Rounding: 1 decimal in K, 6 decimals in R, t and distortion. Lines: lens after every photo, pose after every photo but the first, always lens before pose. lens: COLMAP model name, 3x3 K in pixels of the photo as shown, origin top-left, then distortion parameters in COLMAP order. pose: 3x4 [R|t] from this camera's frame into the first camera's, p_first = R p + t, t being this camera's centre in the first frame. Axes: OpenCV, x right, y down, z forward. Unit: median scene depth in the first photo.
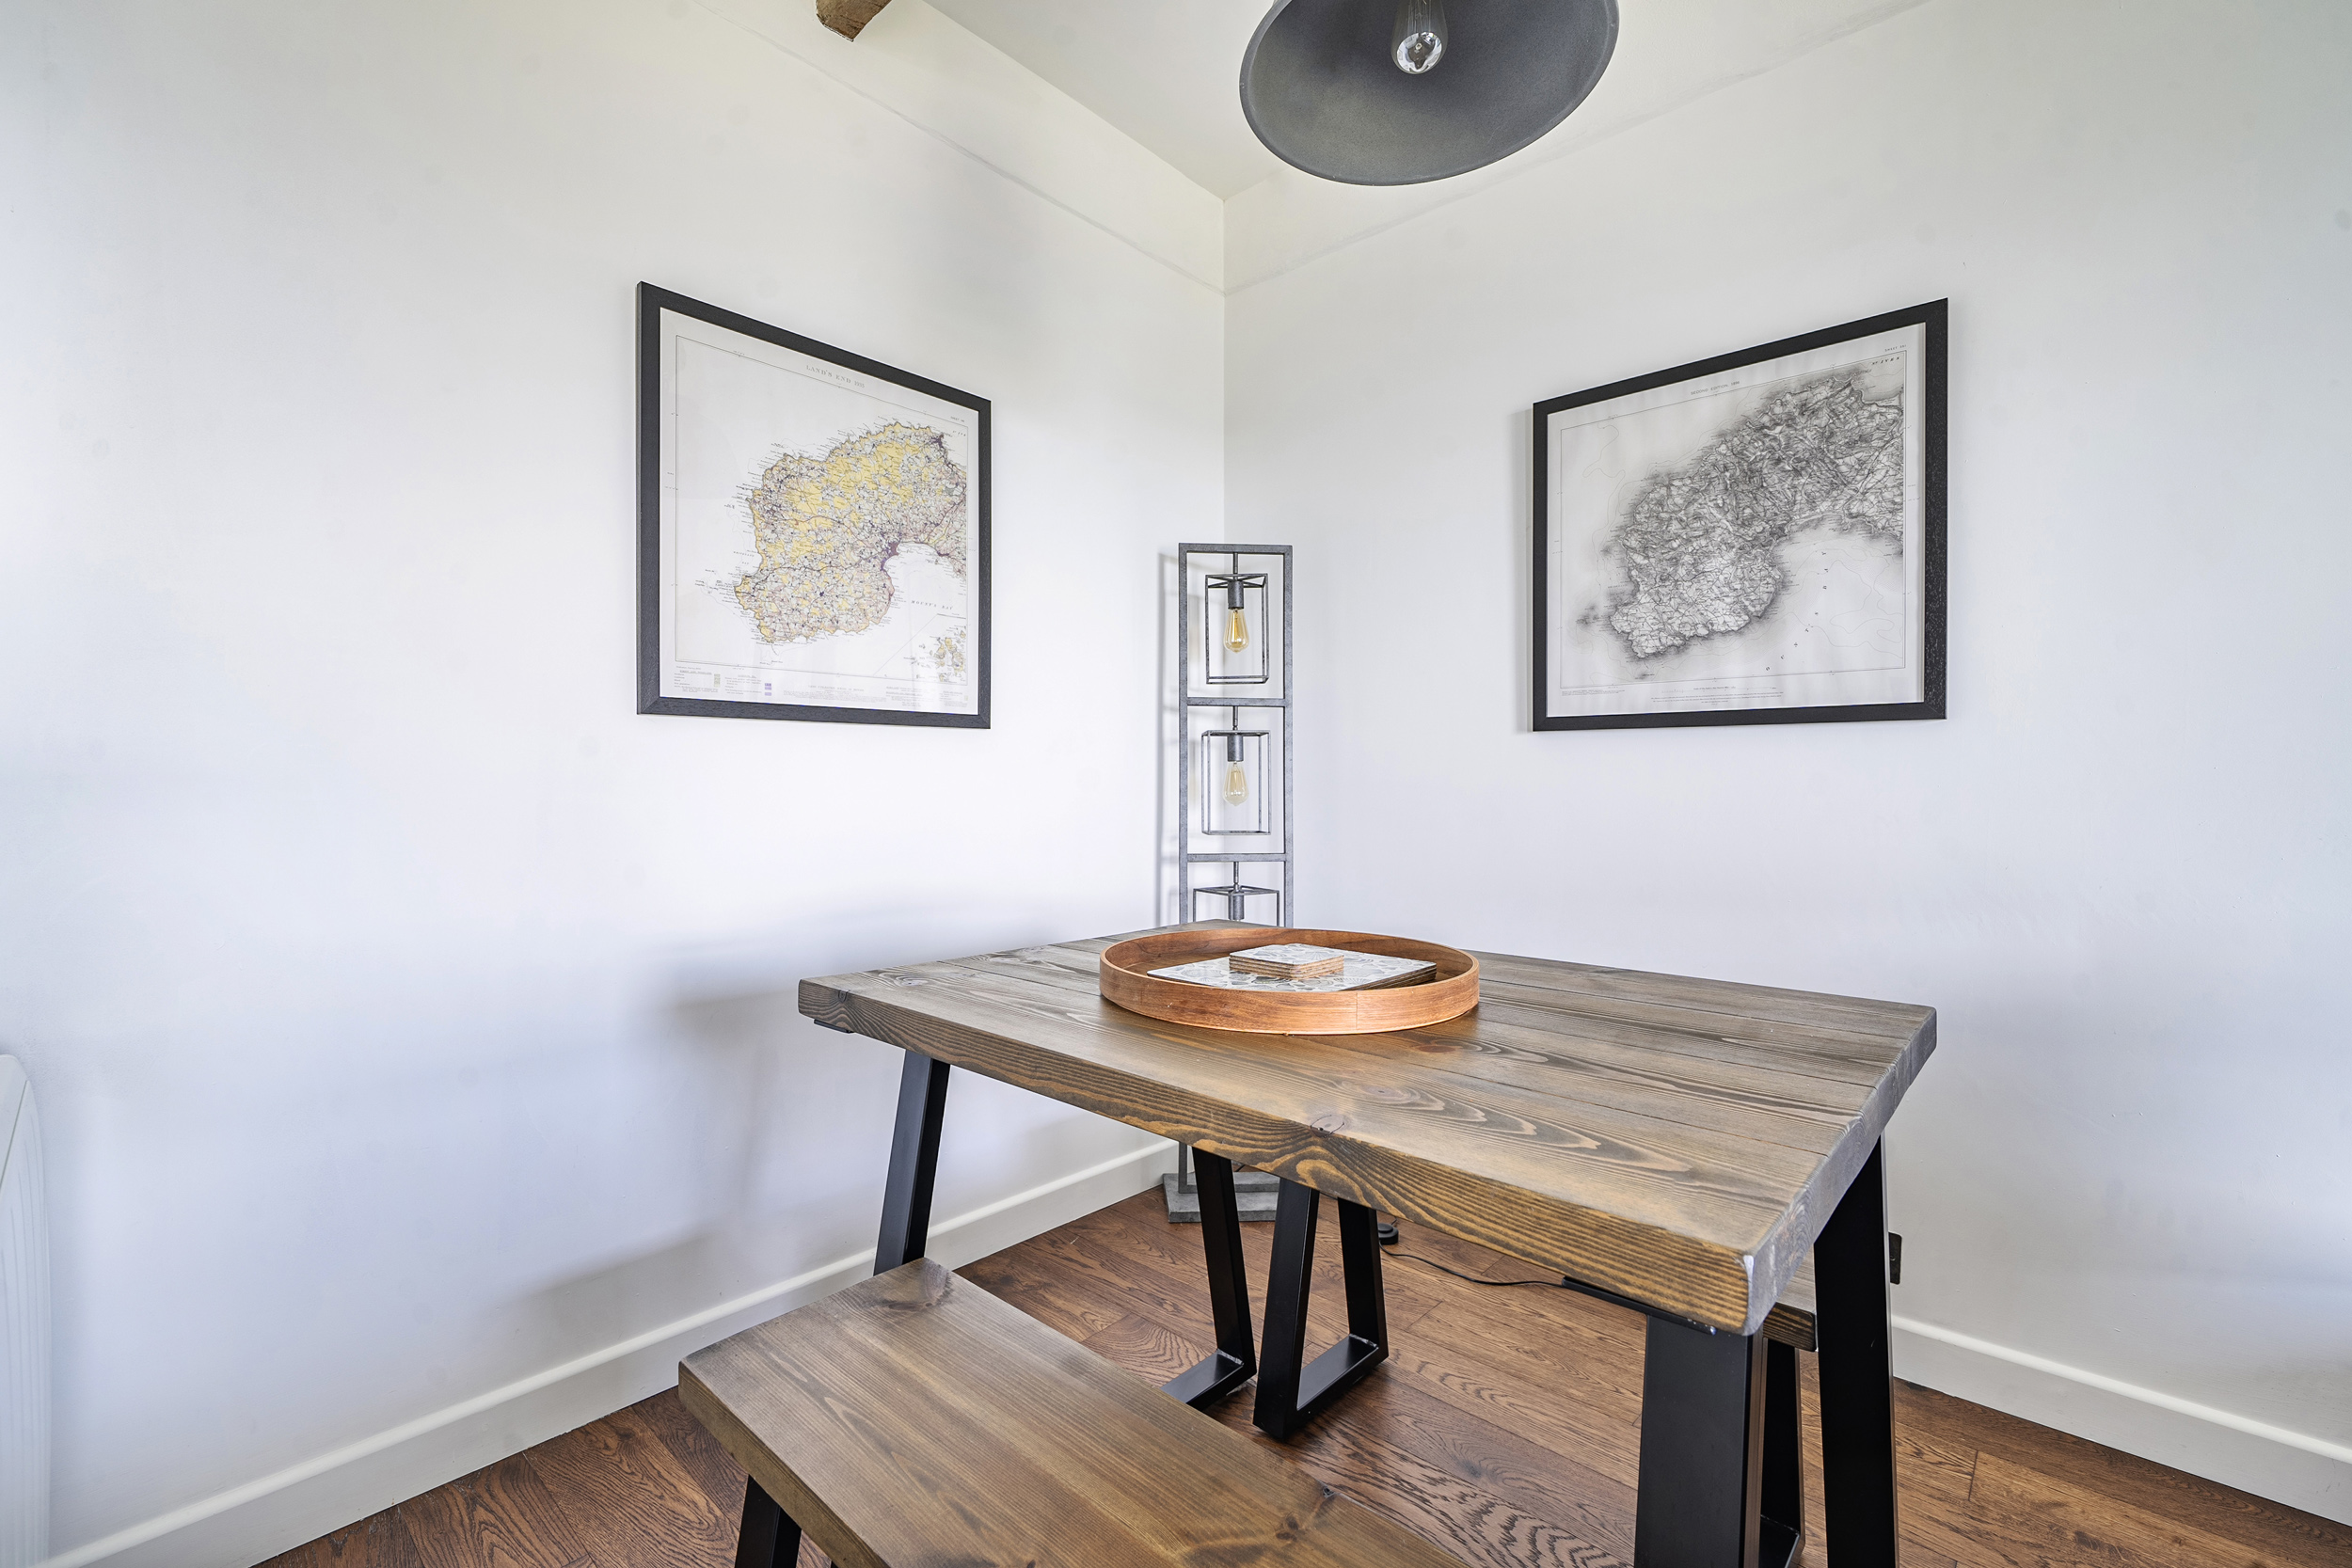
lens RADIAL K [[1014.3, 0, 1177.5], [0, 1014.3, 782.8], [0, 0, 1]] dist [-0.001219, 0.000008]
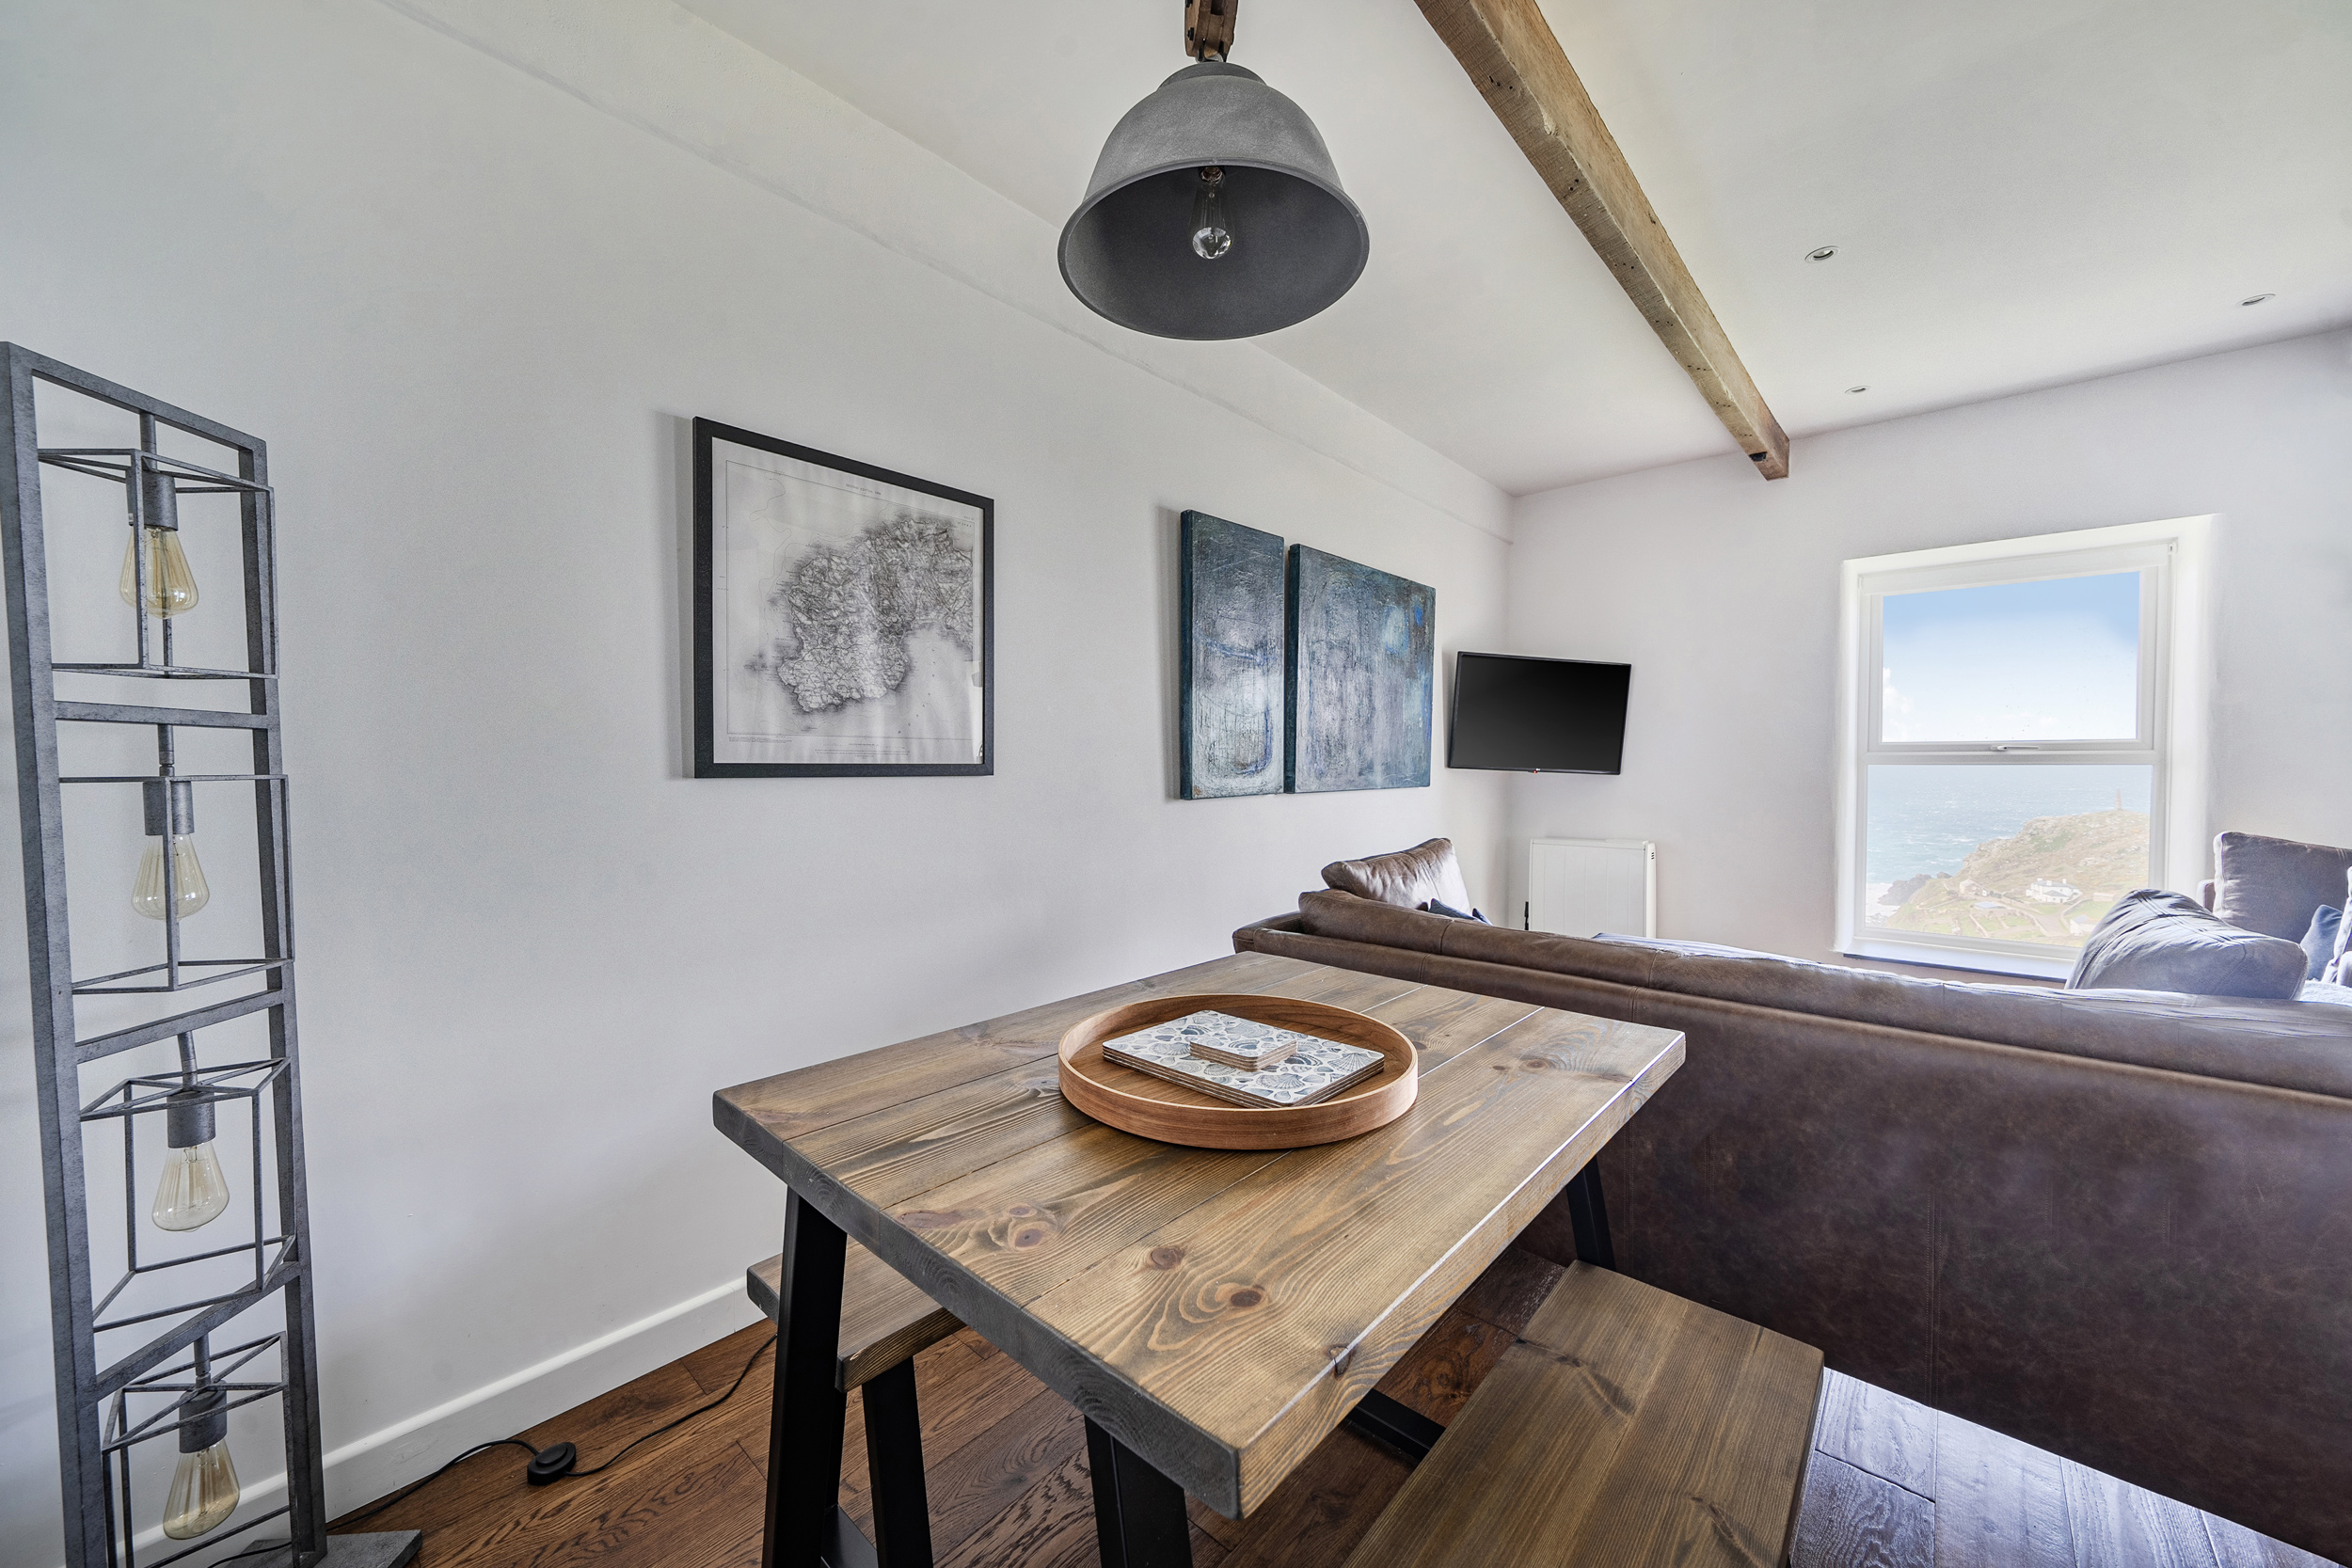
lens RADIAL K [[862.5, 0, 1168.8], [0, 862.5, 779.1], [0, 0, 1]] dist [-0.003803, -0.000045]
pose [[-0.004320, -0.021600, 0.999757, -0.469018], [-0.000595, 0.999767, 0.021598, -0.073604], [-0.999990, -0.000501, -0.004332, 0.636552]]
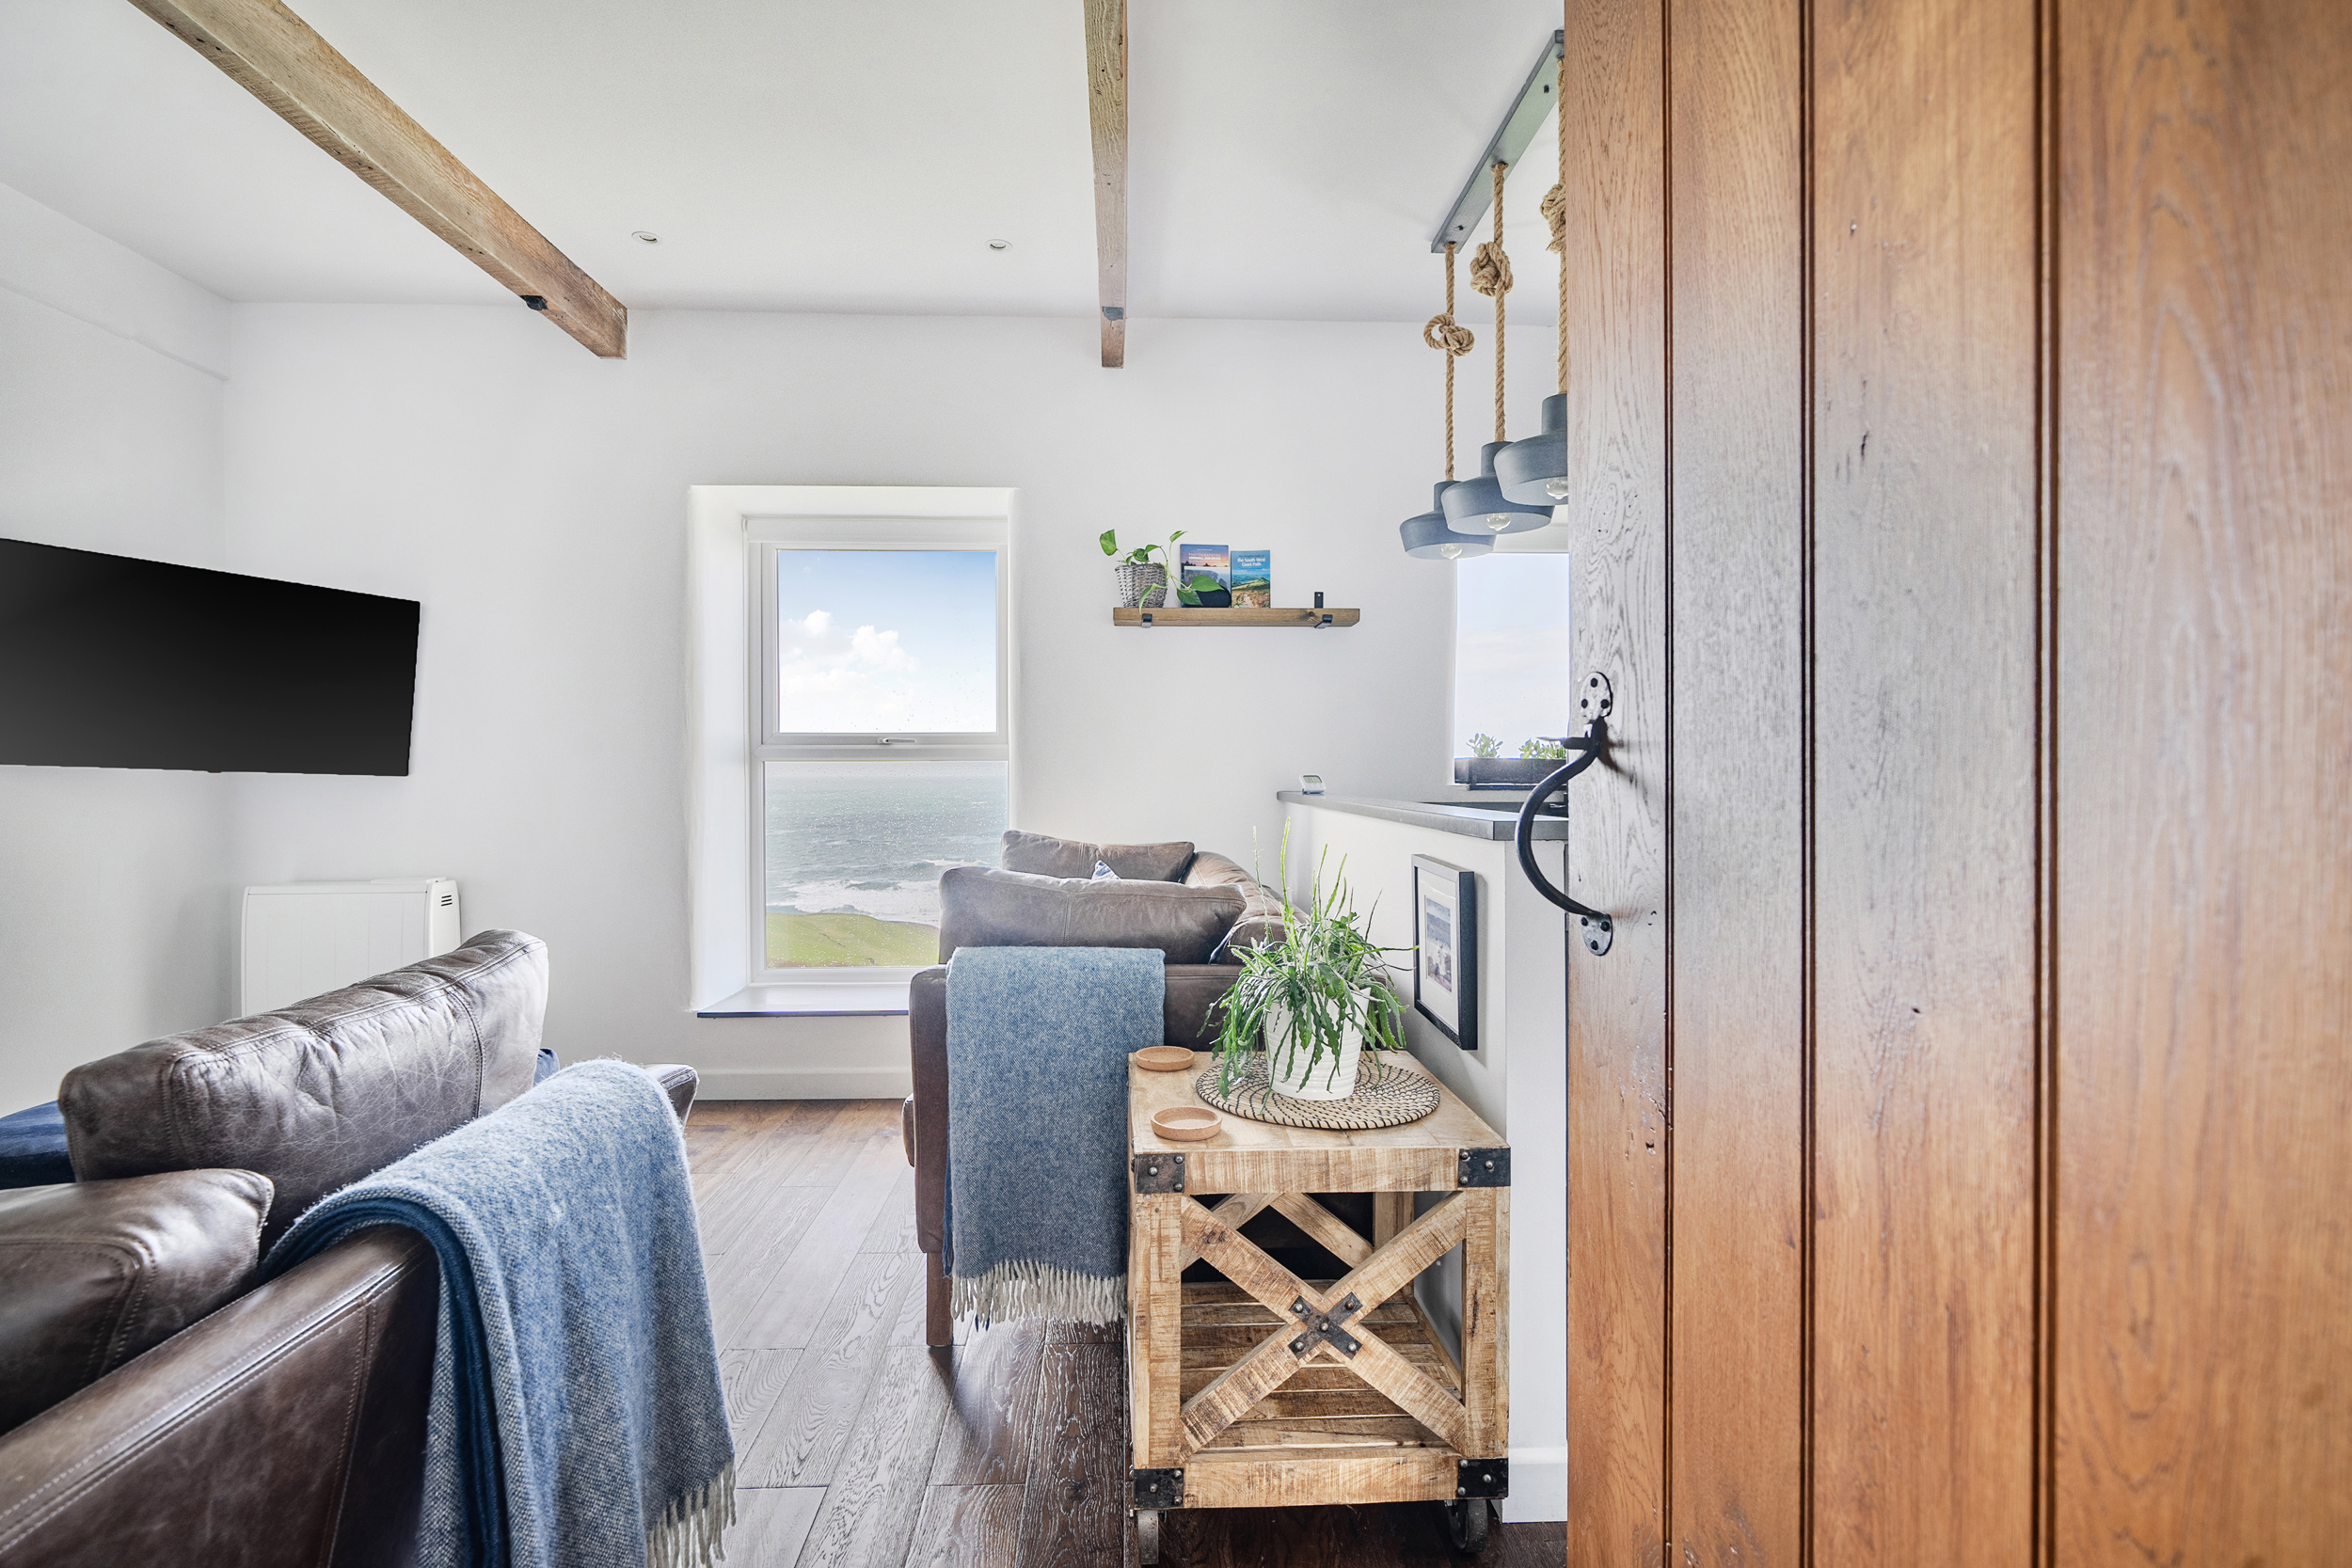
lens RADIAL K [[1091.9, 0, 1169.6], [0, 1091.9, 783.6], [0, 0, 1]] dist [-0.001009, -0.000541]
pose [[-0.708582, -0.007743, 0.705586, -0.391440], [-0.001018, 0.999950, 0.009952, -0.042558], [-0.705628, 0.006334, -0.708555, -0.167122]]
